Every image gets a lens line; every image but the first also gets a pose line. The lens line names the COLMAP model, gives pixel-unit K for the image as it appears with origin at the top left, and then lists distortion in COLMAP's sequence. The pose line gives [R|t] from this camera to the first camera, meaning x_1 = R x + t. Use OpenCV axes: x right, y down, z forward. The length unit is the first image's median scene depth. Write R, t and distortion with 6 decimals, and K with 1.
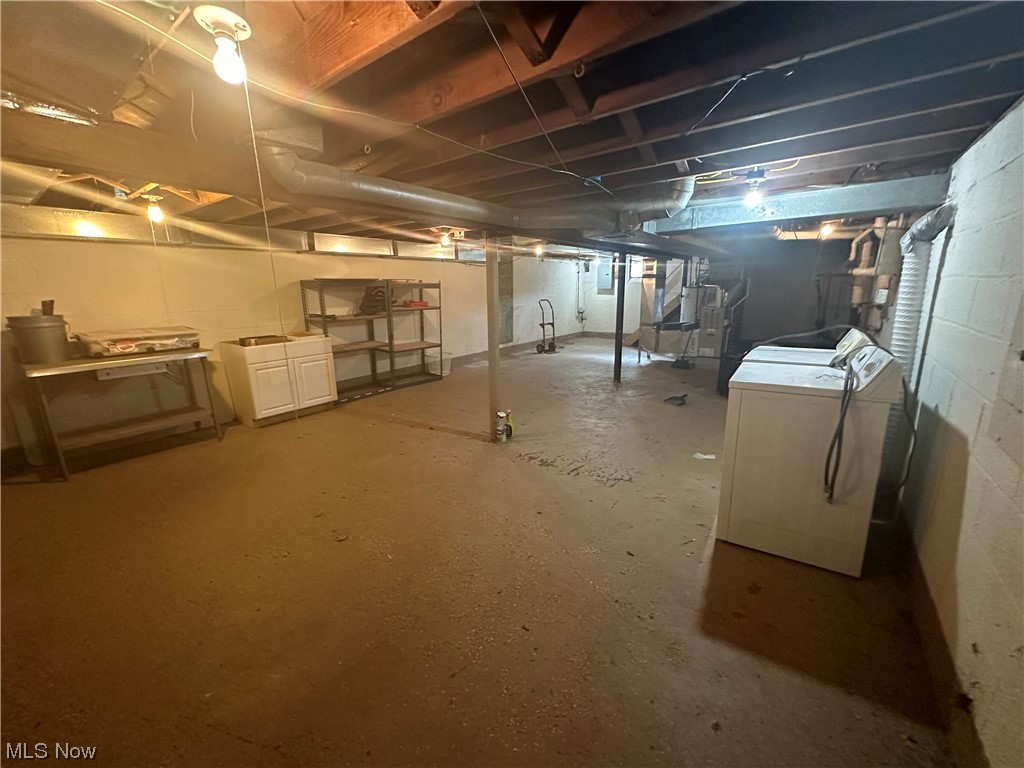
lens RADIAL K [[408.1, 0, 512.0], [0, 408.1, 384.0], [0, 0, 1]] dist [-0.002220, 0.000601]
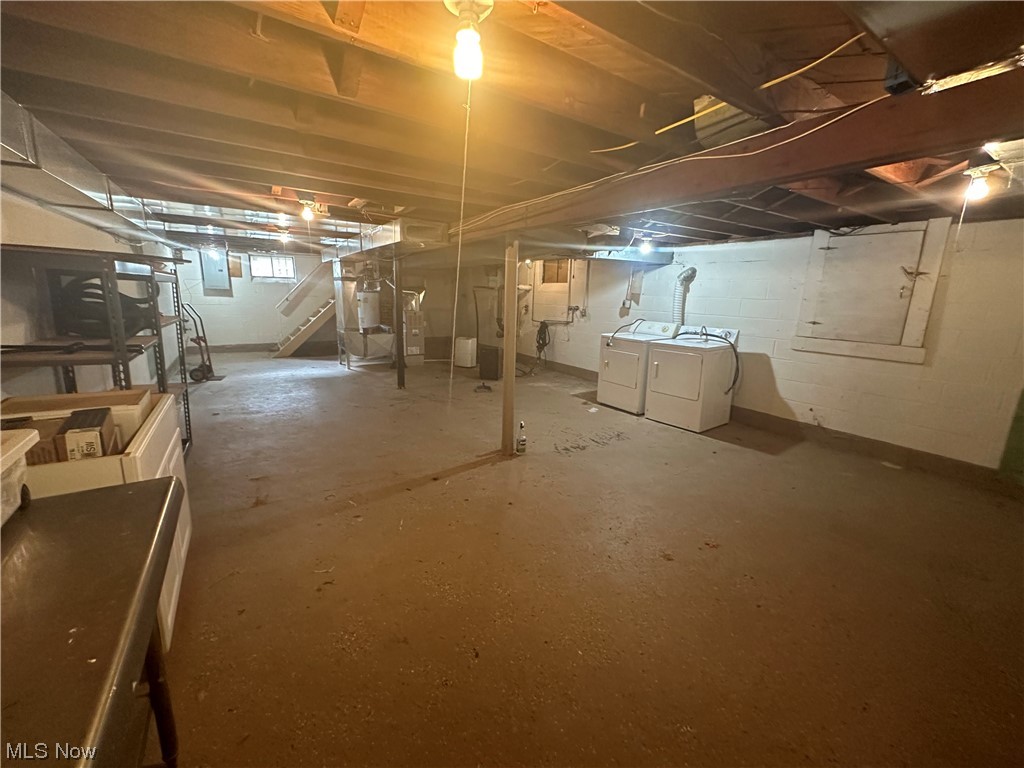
lens RADIAL K [[408.1, 0, 512.0], [0, 408.1, 384.0], [0, 0, 1]] dist [-0.002220, 0.000601]
pose [[0.342137, -0.179569, 0.922333, -0.792138], [0.184724, 0.975270, 0.121353, -0.121547], [-0.921314, 0.128857, 0.366846, 0.570364]]
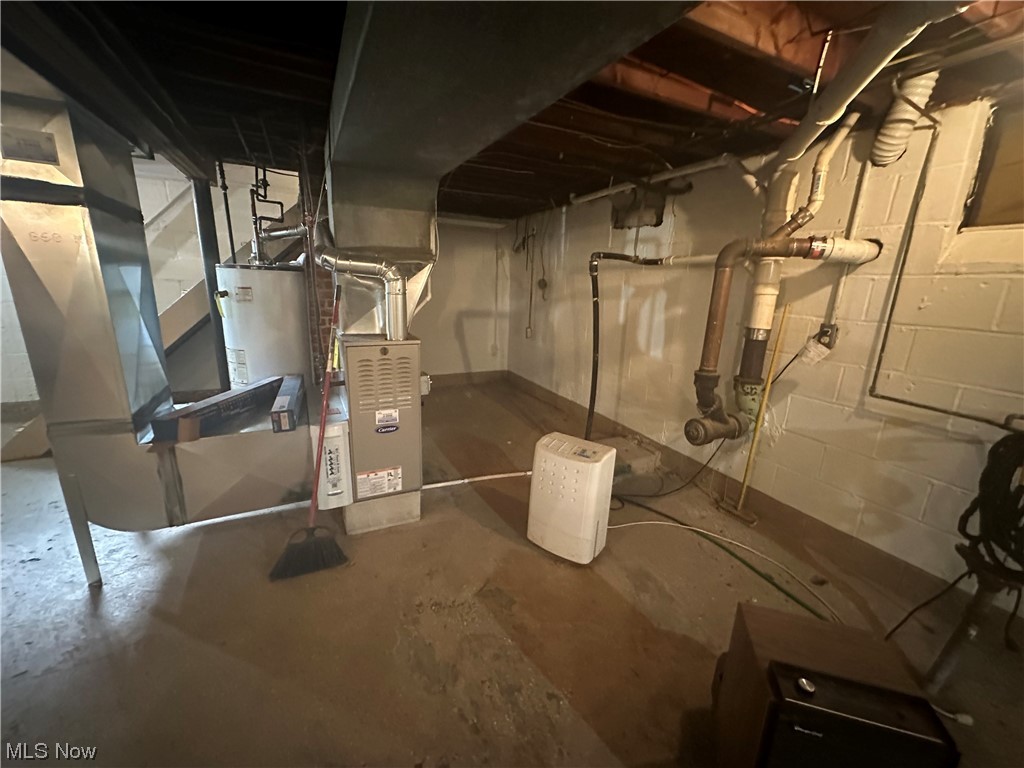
lens RADIAL K [[408.1, 0, 512.0], [0, 408.1, 384.0], [0, 0, 1]] dist [-0.002220, 0.000601]
pose [[0.458014, -0.185713, 0.869330, 0.441675], [0.159469, 0.979235, 0.125175, -0.284190], [-0.874525, 0.081299, 0.478118, 1.244729]]
